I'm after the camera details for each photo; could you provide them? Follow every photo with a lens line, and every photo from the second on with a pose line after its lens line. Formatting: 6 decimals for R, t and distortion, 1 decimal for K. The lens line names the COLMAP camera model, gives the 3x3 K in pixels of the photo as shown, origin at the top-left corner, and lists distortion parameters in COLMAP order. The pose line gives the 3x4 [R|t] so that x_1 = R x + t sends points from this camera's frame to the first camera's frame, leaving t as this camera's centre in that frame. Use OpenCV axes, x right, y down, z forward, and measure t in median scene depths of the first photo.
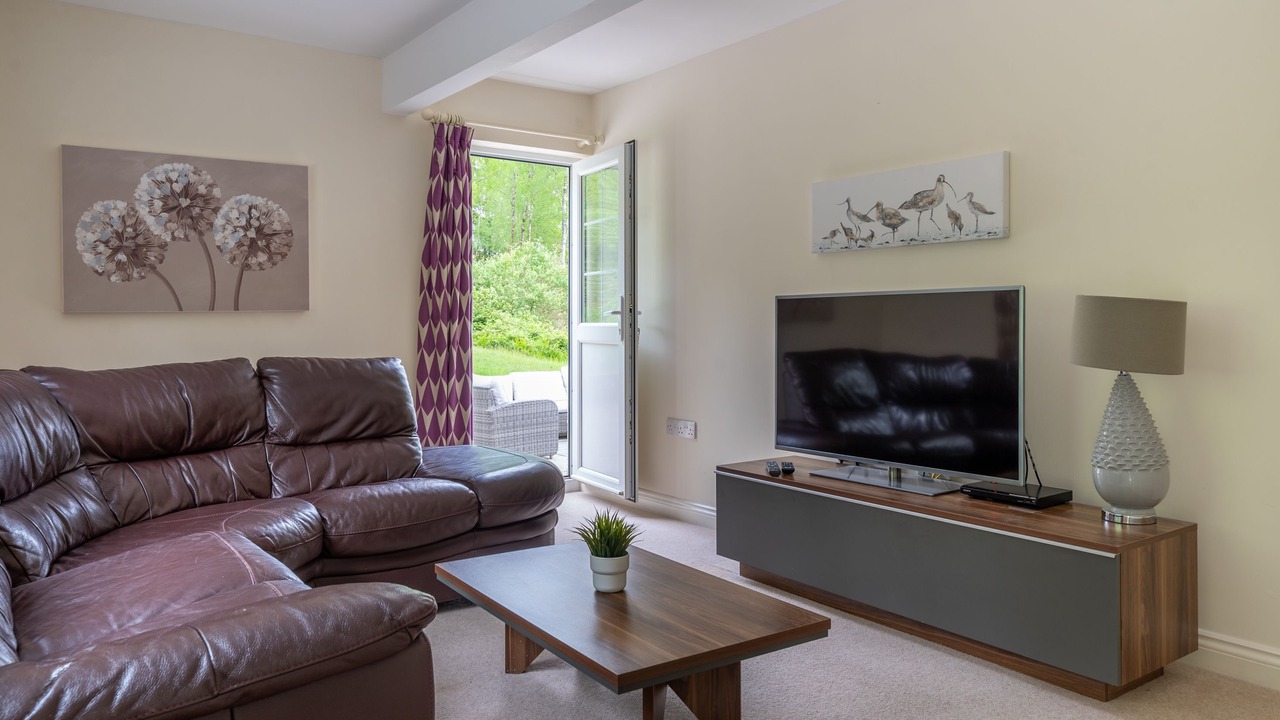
lens RADIAL K [[897.9, 0, 640.8], [0, 897.9, 354.5], [0, 0, 1]] dist [-0.002875, 0.001458]
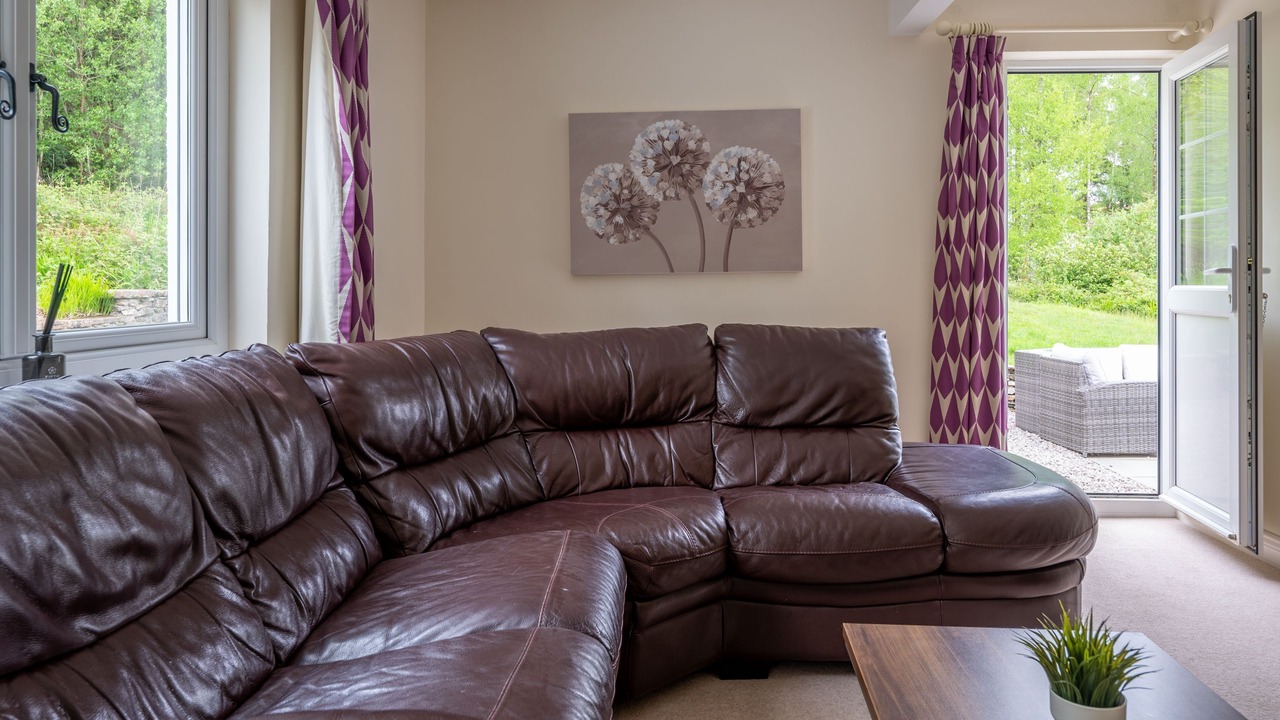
lens RADIAL K [[897.9, 0, 619.1], [0, 897.9, 294.3], [0, 0, 1]] dist [-0.002875, 0.001458]
pose [[0.776266, 0.008247, -0.630351, 0.054604], [-0.023182, 0.999612, -0.015471, -0.008943], [0.629979, 0.026622, 0.776156, 0.219263]]
